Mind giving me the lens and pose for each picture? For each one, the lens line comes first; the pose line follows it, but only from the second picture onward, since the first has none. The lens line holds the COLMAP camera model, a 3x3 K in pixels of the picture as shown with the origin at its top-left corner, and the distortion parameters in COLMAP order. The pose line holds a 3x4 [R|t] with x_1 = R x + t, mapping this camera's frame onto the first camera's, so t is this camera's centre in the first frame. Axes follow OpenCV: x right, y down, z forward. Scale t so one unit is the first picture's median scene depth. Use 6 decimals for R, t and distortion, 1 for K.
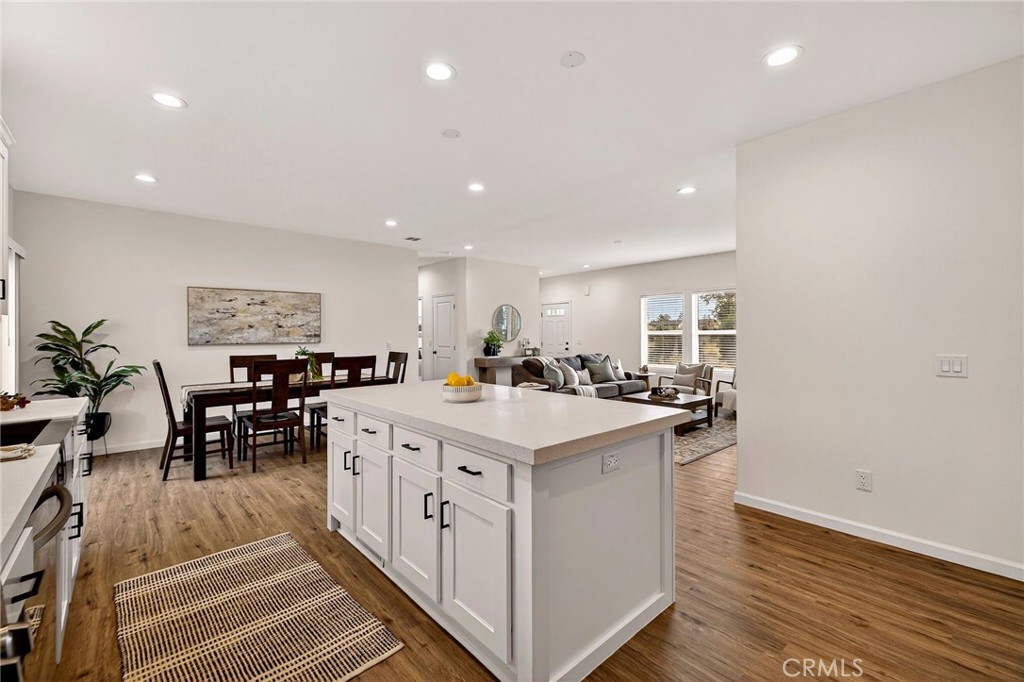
lens RADIAL K [[439.2, 0, 519.6], [0, 439.2, 334.3], [0, 0, 1]] dist [0.006180, 0.000412]
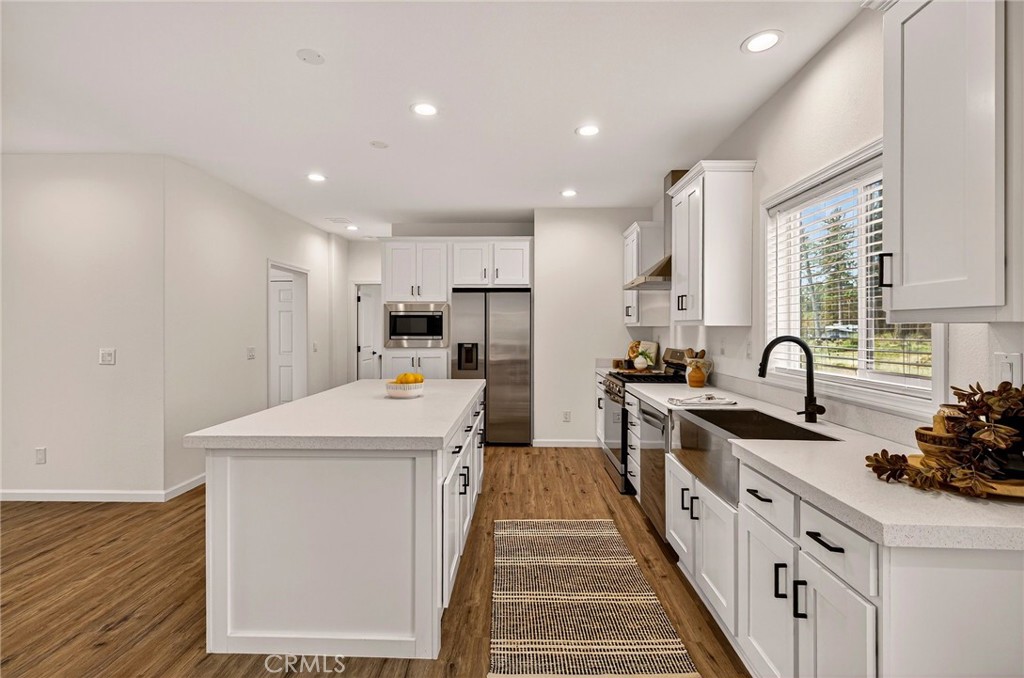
lens RADIAL K [[463.9, 0, 508.2], [0, 463.9, 331.4], [0, 0, 1]] dist [0.011327, -0.000004]
pose [[-0.720691, -0.001097, 0.693256, -1.072910], [0.002740, 0.999986, 0.004430, -0.021486], [-0.693251, 0.005092, -0.720678, 1.566978]]
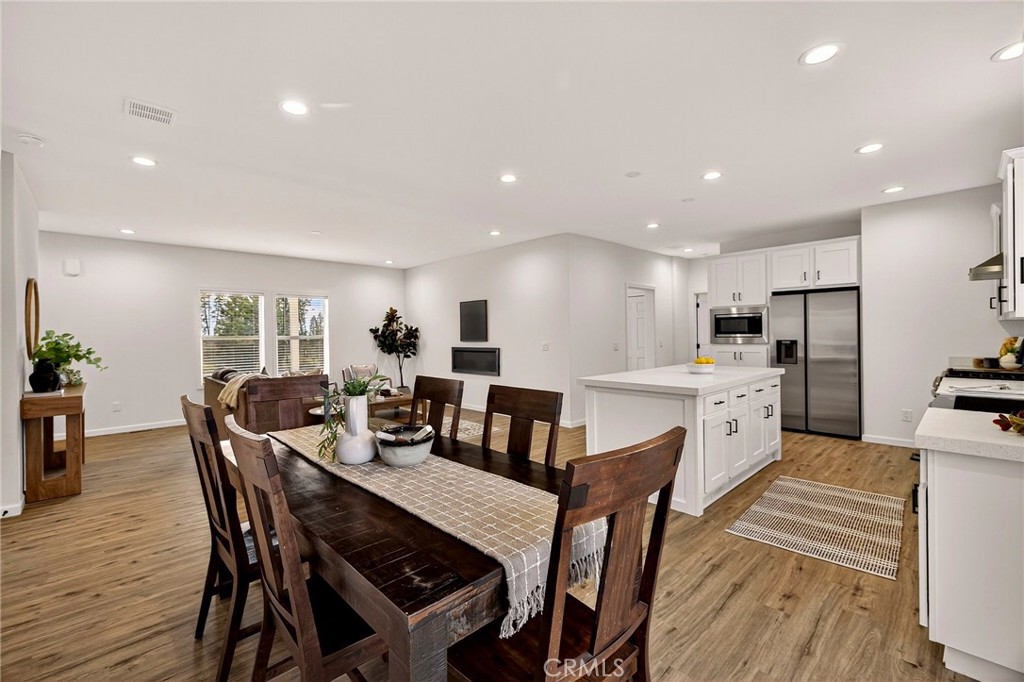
lens RADIAL K [[431.7, 0, 509.4], [0, 431.7, 336.7], [0, 0, 1]] dist [0.003179, -0.000047]
pose [[-0.027335, -0.001513, 0.999625, -1.637486], [0.015101, 0.999884, 0.001926, -0.002348], [-0.999512, 0.015148, -0.027309, 1.654997]]
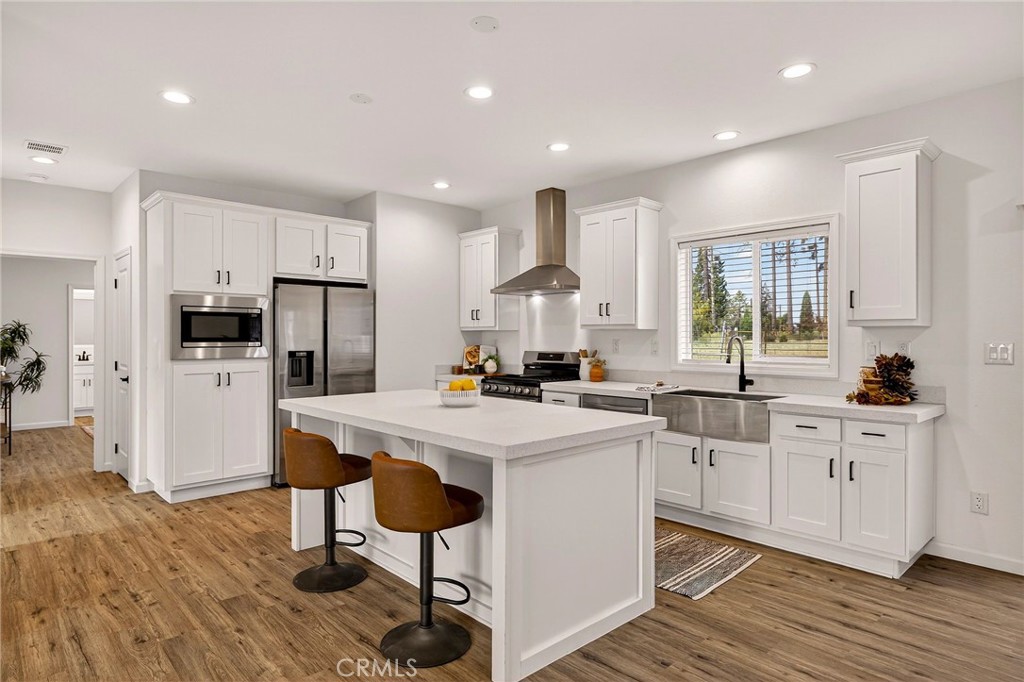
lens RADIAL K [[579.4, 0, 508.4], [0, 579.4, 341.8], [0, 0, 1]] dist [0.004923, -0.000080]
pose [[-0.999912, 0.003943, -0.012639, -0.208036], [0.003824, 0.999948, 0.009408, -0.007174], [0.012676, 0.009359, -0.999876, 2.182422]]
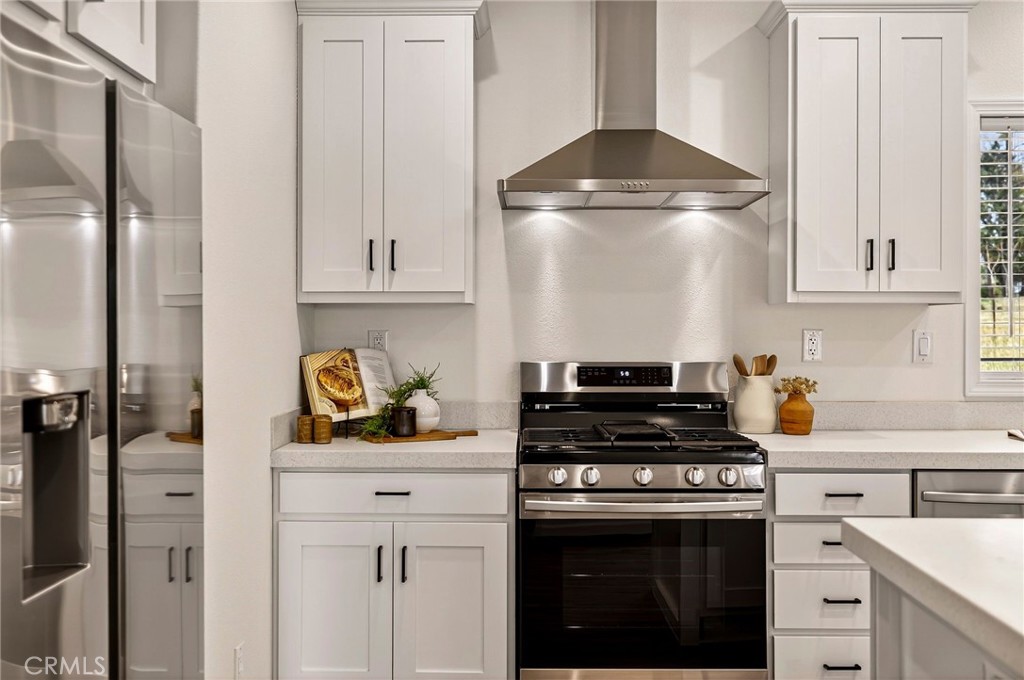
lens RADIAL K [[1172.4, 0, 512.0], [0, 1172.4, 335.7], [0, 0, 1]] dist [0.021827, 0.000000]
pose [[-0.691257, 0.013333, -0.722486, 0.897740], [0.003977, 0.999885, 0.014647, -0.011073], [0.722598, 0.007251, -0.691230, 1.044808]]
